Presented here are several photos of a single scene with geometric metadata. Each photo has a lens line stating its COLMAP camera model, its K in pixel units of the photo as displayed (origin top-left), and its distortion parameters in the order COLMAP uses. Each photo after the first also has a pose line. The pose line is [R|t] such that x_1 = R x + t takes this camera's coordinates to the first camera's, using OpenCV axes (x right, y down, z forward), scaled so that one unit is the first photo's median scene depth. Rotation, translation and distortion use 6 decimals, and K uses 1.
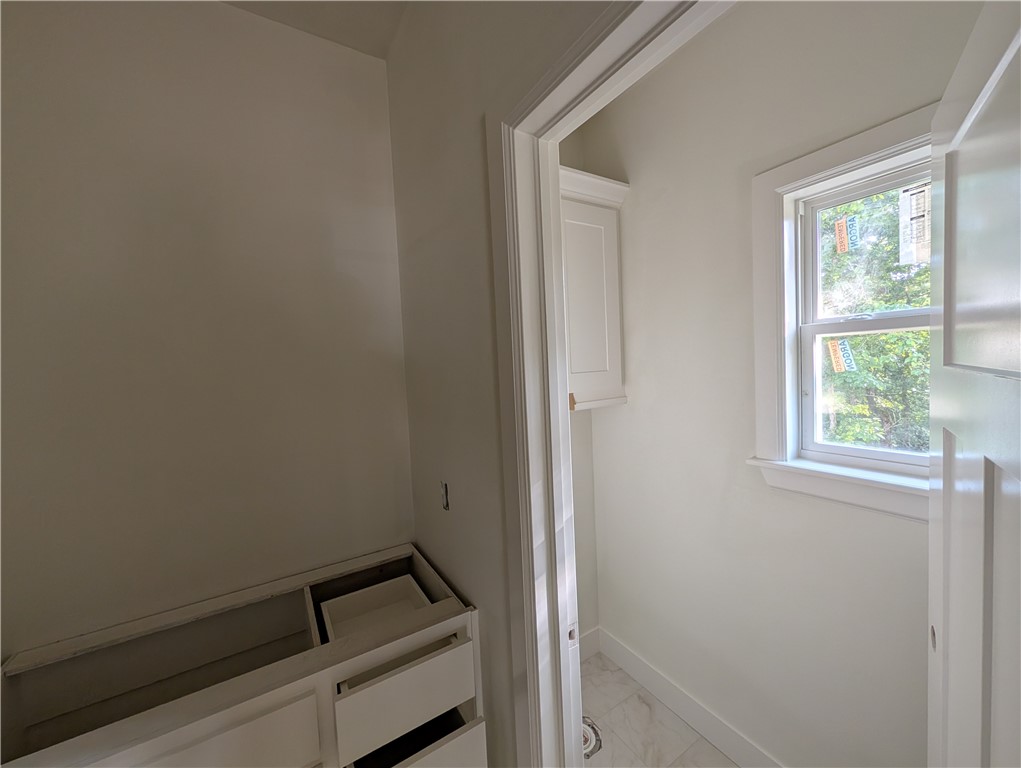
lens RADIAL K [[392.5, 0, 511.6], [0, 392.5, 383.5], [0, 0, 1]] dist [0.001153, -0.000064]
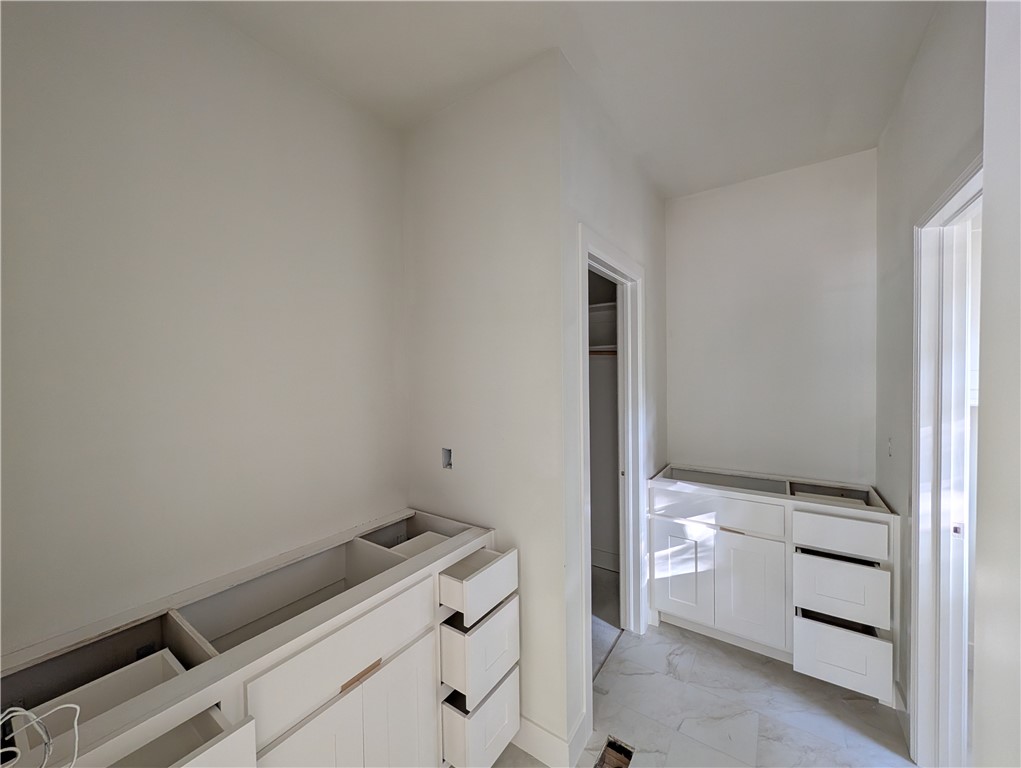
lens RADIAL K [[392.5, 0, 510.6], [0, 392.5, 383.9], [0, 0, 1]] dist [0.001153, -0.000064]
pose [[0.404283, 0.058227, -0.912778, 0.680028], [-0.044885, 0.998032, 0.043785, 0.054289], [0.913532, 0.023269, 0.406101, -1.056352]]
